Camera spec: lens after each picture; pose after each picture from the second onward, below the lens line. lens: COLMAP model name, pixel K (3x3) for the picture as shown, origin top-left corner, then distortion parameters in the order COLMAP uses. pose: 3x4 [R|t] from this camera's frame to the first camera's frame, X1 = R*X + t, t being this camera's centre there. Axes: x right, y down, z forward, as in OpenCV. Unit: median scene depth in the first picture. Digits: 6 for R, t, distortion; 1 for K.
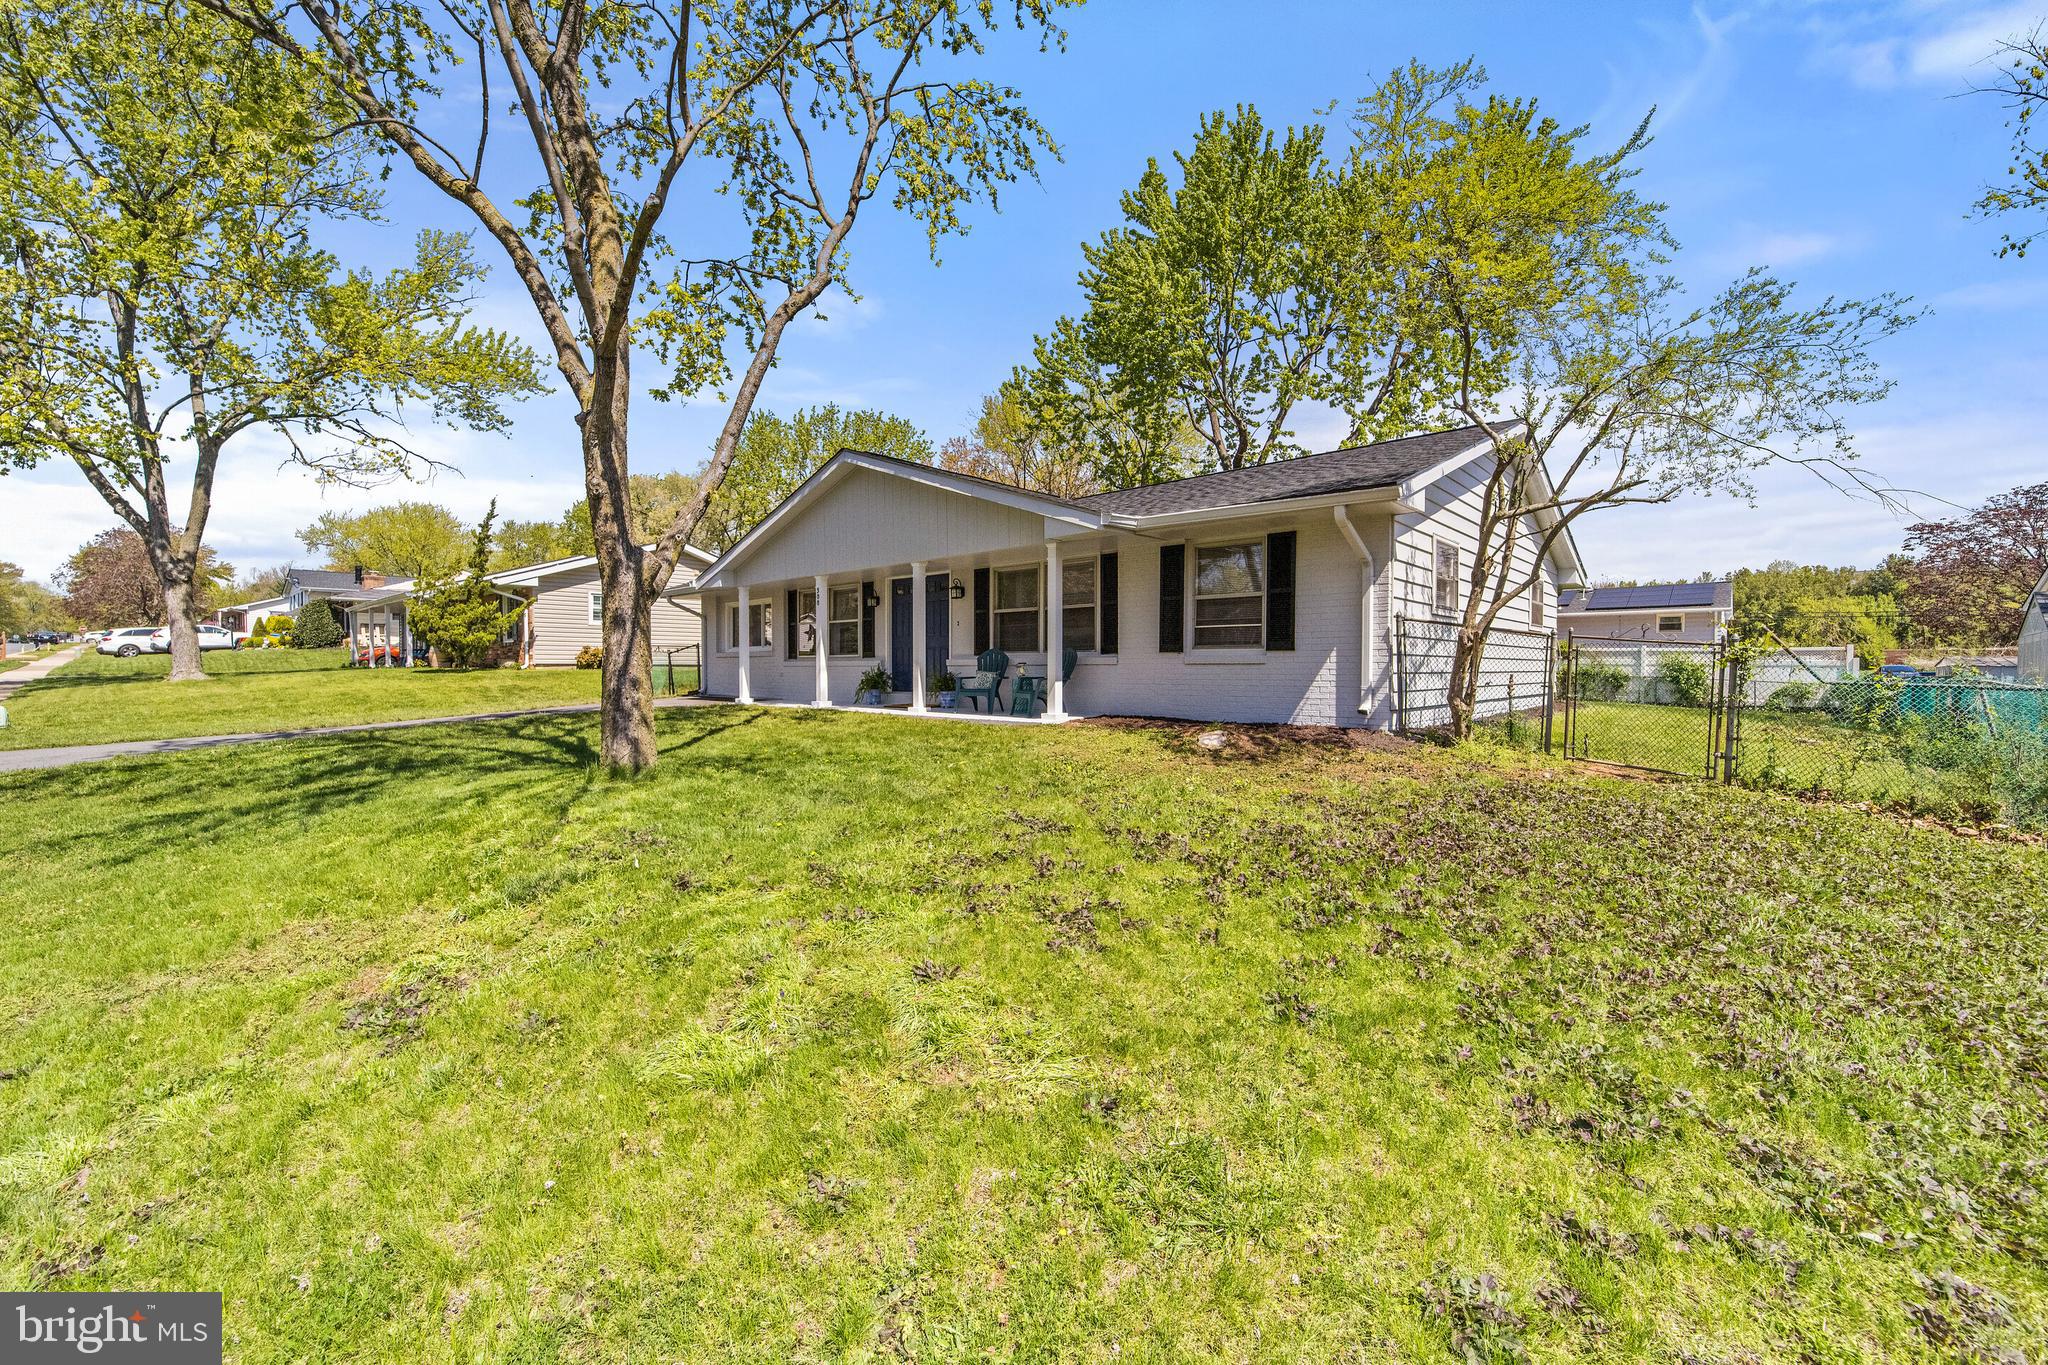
lens RADIAL K [[862.8, 0, 1024.0], [0, 862.8, 682.5], [0, 0, 1]] dist [-0.000033, -0.000034]
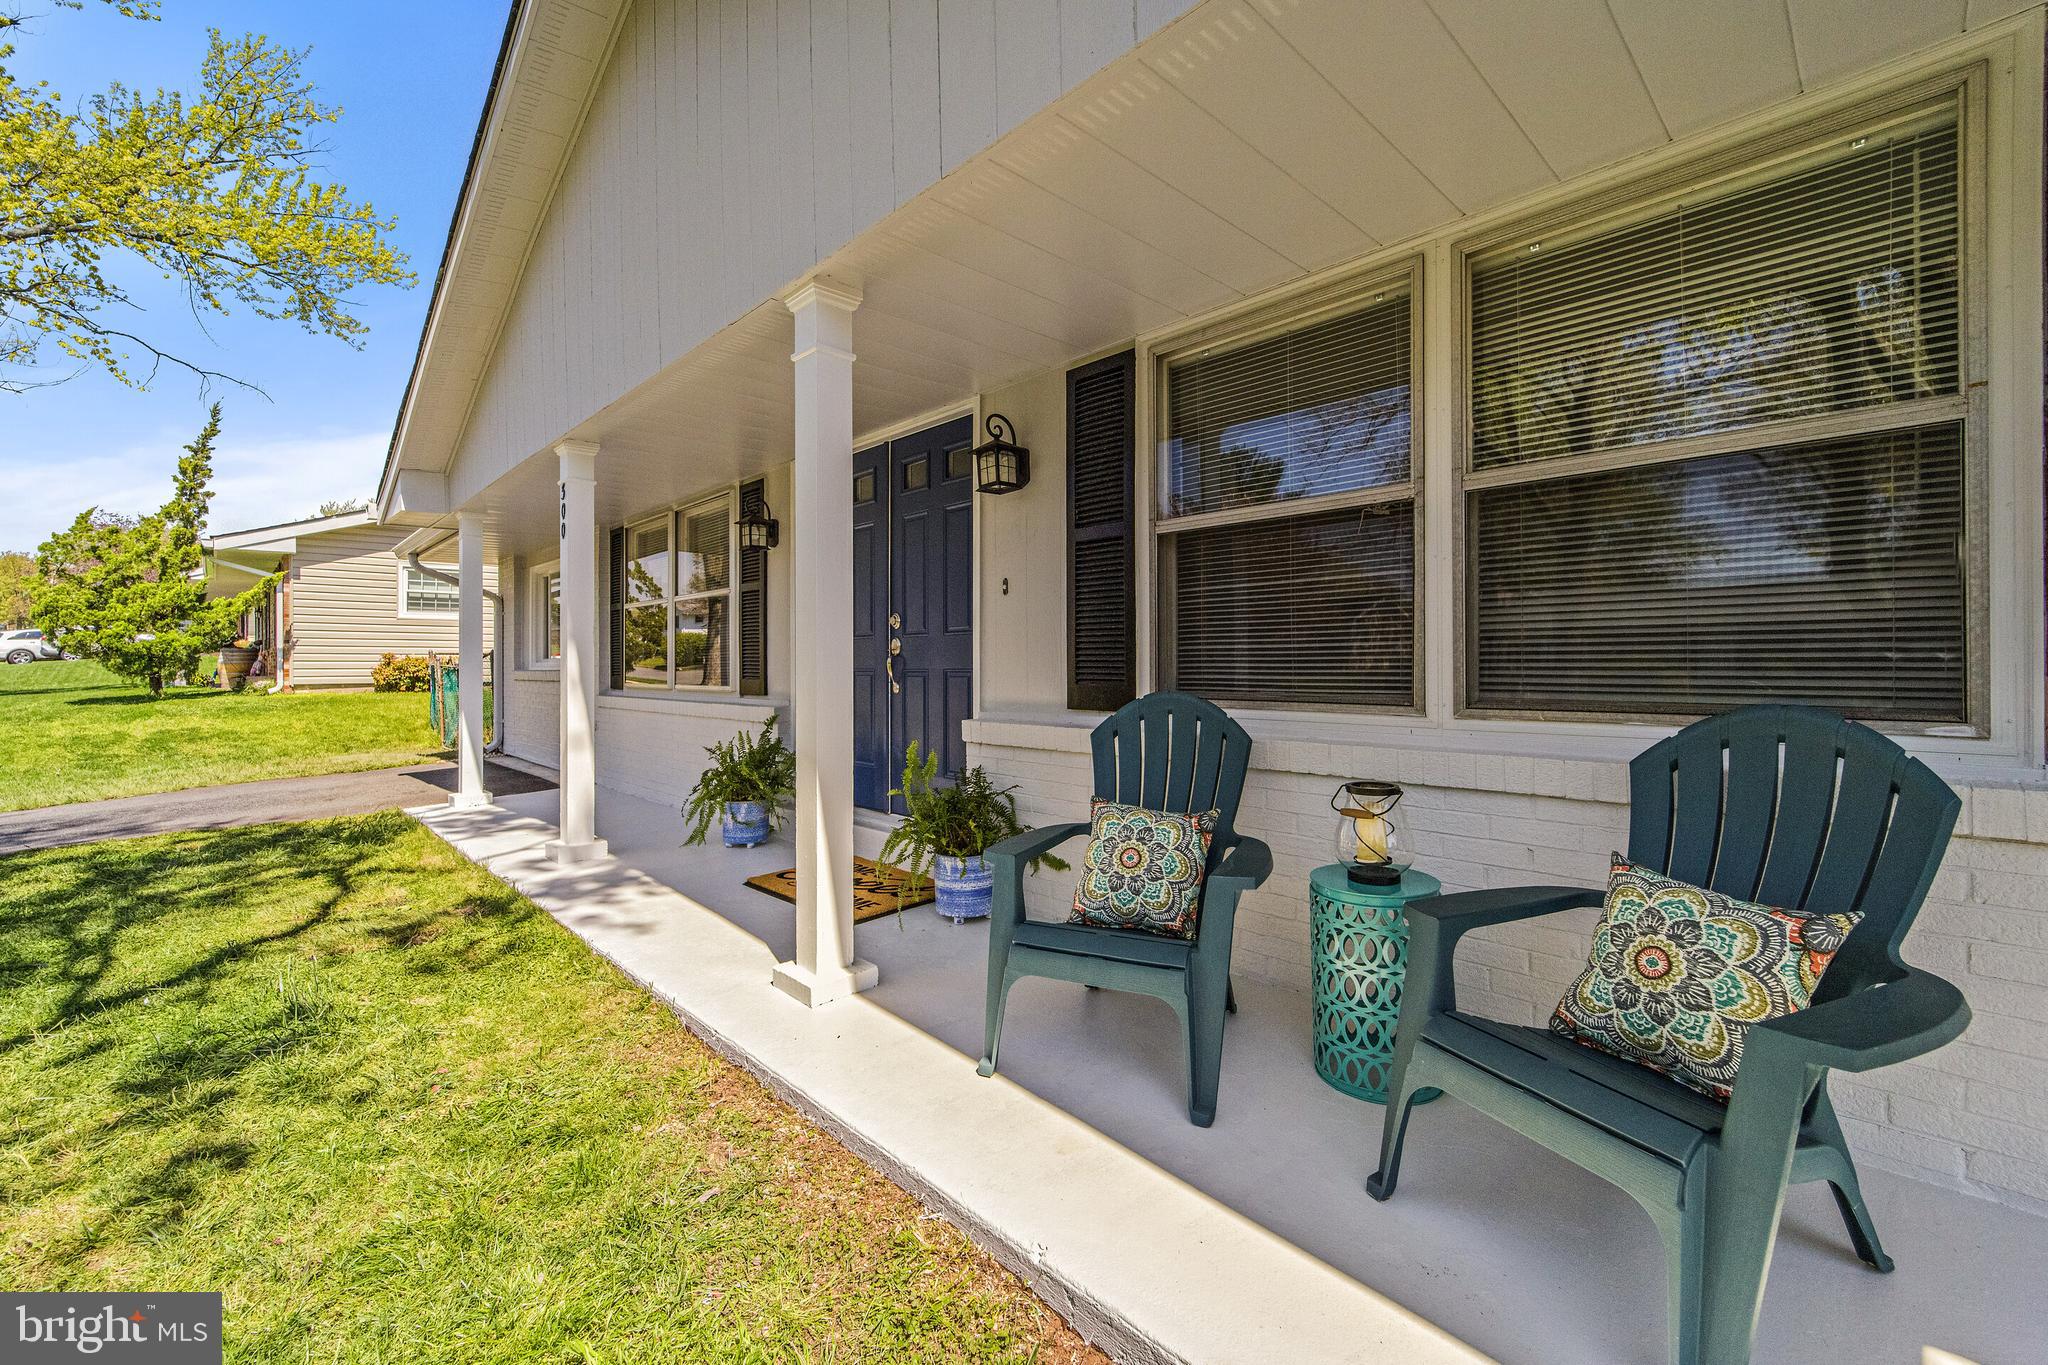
lens RADIAL K [[862.8, 0, 1024.0], [0, 862.8, 682.5], [0, 0, 1]] dist [-0.000033, -0.000034]
pose [[0.998331, -0.000101, -0.057757, -0.055323], [0.000105, 1.000000, 0.000067, -0.038326], [0.057757, -0.000073, 0.998331, 0.734667]]
